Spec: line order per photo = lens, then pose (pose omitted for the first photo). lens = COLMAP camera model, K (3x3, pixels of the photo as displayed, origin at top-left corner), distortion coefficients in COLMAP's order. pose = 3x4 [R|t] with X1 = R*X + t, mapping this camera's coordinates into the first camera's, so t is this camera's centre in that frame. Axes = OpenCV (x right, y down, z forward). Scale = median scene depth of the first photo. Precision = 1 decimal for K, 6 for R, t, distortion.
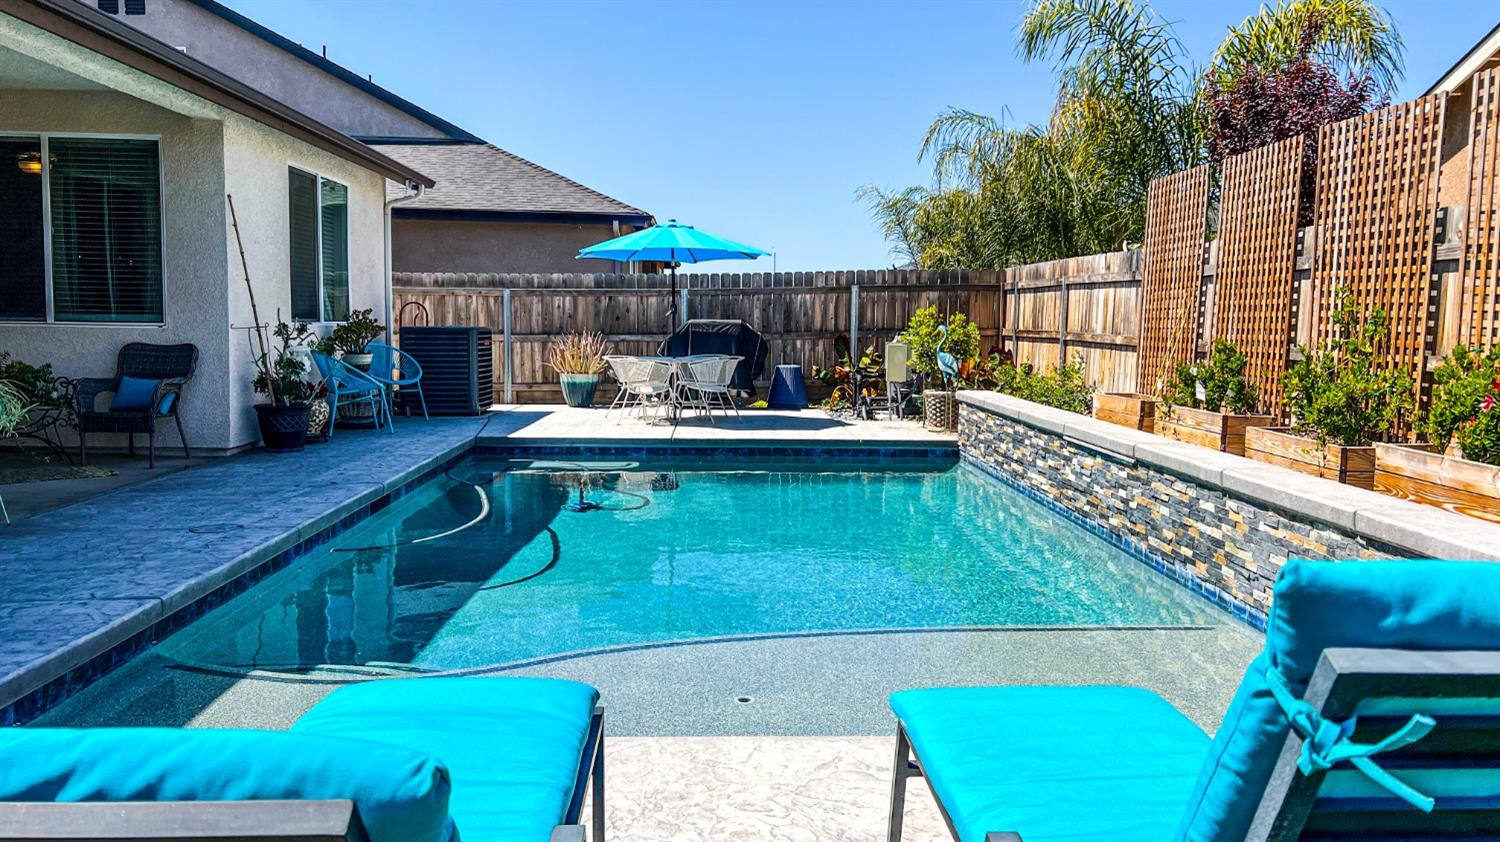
lens RADIAL K [[1111.7, 0, 750.0], [0, 1111.7, 421.0], [0, 0, 1]] dist [0.049168, -0.066724]
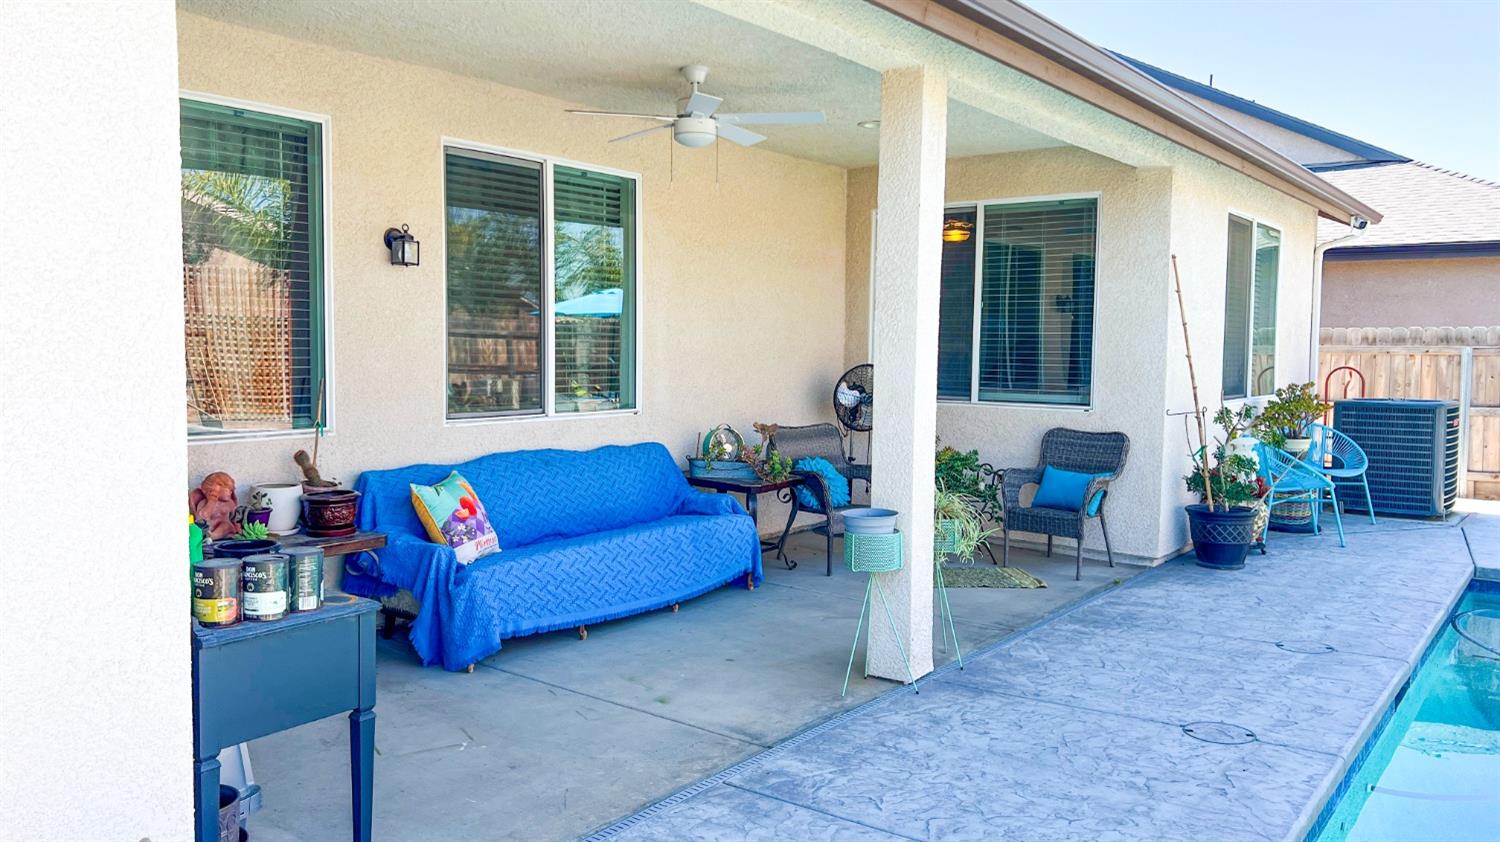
lens RADIAL K [[1111.7, 0, 750.0], [0, 1111.7, 421.0], [0, 0, 1]] dist [0.049168, -0.066724]
pose [[0.768692, 0.040778, -0.638318, -0.163334], [-0.060005, 0.998162, -0.008494, -0.050040], [0.636798, 0.044832, 0.769726, 0.154857]]
